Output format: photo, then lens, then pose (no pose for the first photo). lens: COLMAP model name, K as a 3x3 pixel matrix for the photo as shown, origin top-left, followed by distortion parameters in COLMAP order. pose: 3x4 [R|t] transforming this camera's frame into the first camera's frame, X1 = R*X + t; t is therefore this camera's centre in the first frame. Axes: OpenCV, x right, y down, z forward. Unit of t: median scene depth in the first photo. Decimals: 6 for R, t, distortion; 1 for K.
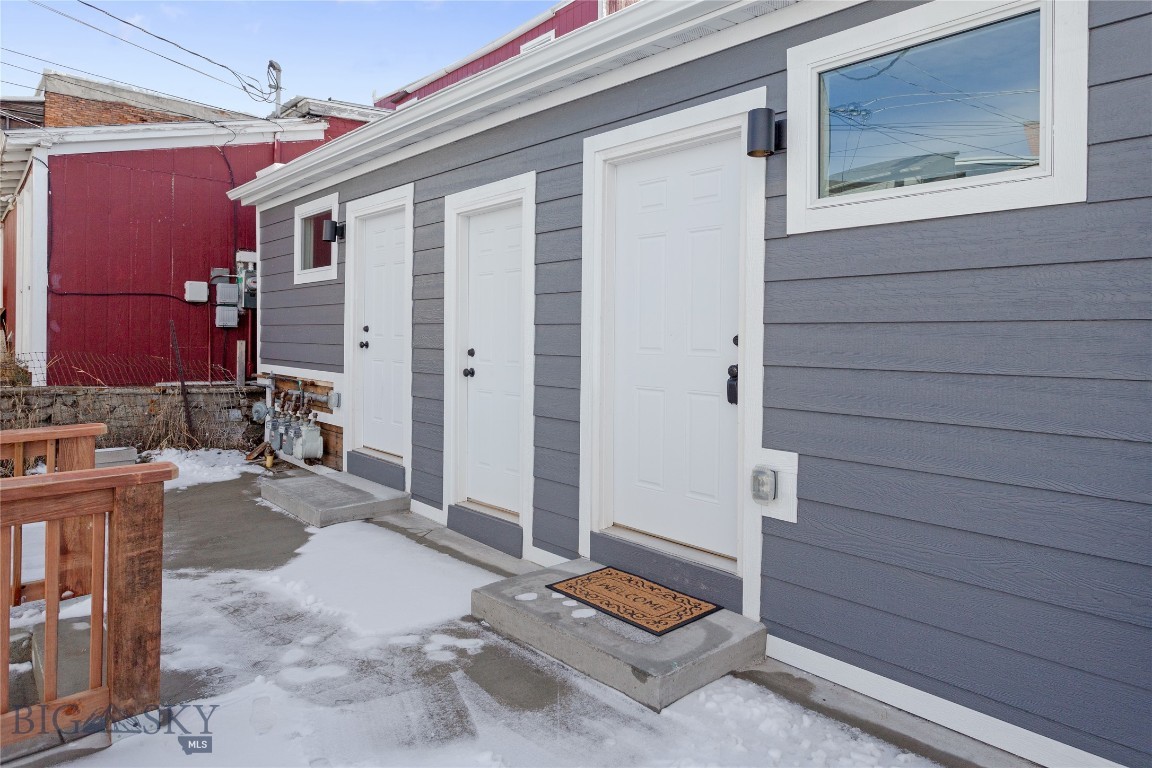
lens RADIAL K [[704.5, 0, 578.5], [0, 704.5, 336.2], [0, 0, 1]] dist [-0.000128, 0.005104]
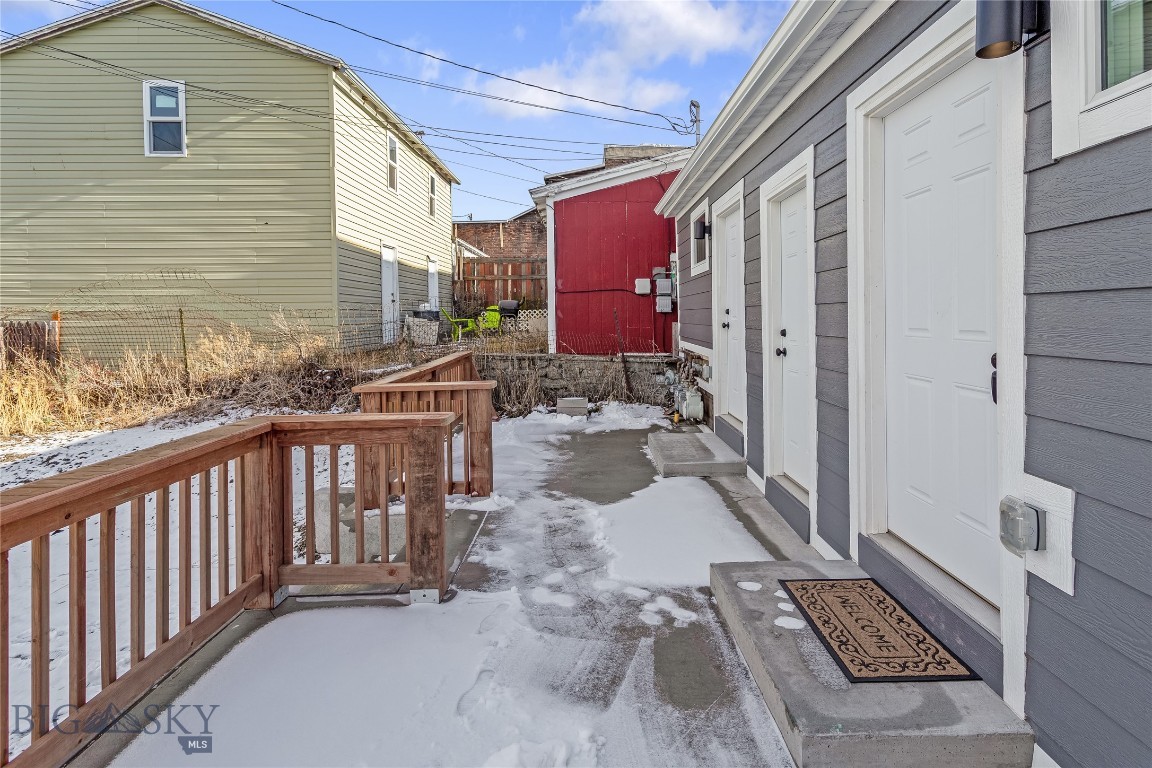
lens RADIAL K [[577.6, 0, 578.9], [0, 577.6, 324.0], [0, 0, 1]] dist [0.003902, 0.001777]
pose [[0.749924, -0.007140, -0.661486, 0.275860], [0.014468, 0.999880, 0.005610, 0.001634], [0.661366, -0.013778, 0.749937, 0.249446]]
